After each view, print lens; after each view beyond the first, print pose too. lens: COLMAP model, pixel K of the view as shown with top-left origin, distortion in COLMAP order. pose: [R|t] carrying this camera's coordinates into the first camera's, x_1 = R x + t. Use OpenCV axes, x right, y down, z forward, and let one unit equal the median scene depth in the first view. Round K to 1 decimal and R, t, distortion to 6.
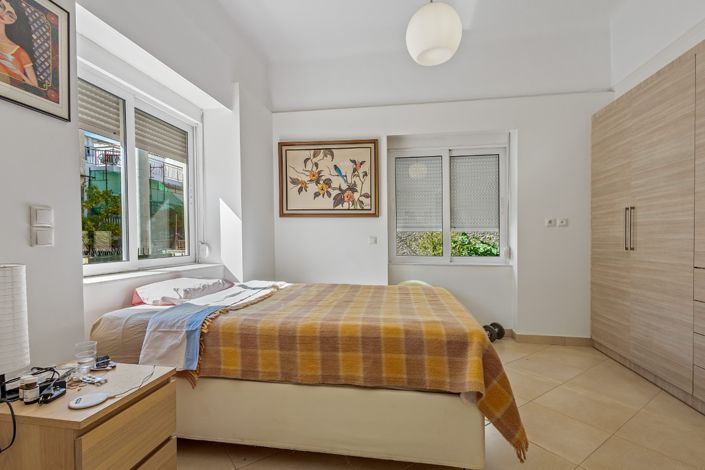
lens RADIAL K [[325.3, 0, 353.0], [0, 325.3, 237.7], [0, 0, 1]] dist [0.005847, -0.000724]
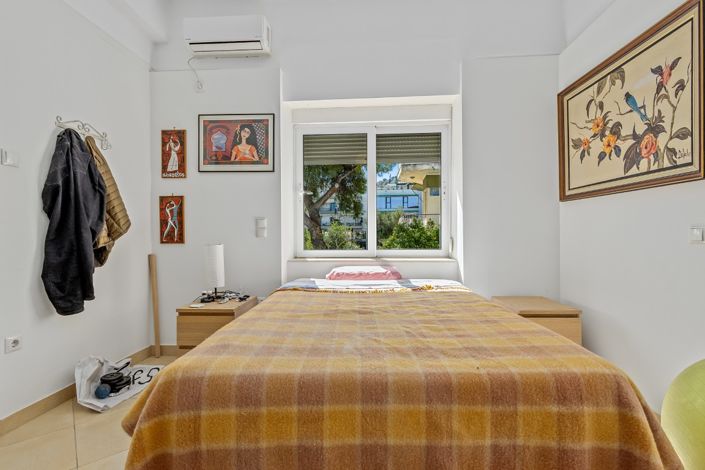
lens RADIAL K [[325.3, 0, 351.1], [0, 325.3, 238.7], [0, 0, 1]] dist [0.005847, -0.000724]
pose [[0.118225, 0.010923, -0.992927, 0.424746], [0.006335, 0.999911, 0.011754, 0.005643], [0.992967, -0.007680, 0.118146, 0.487884]]
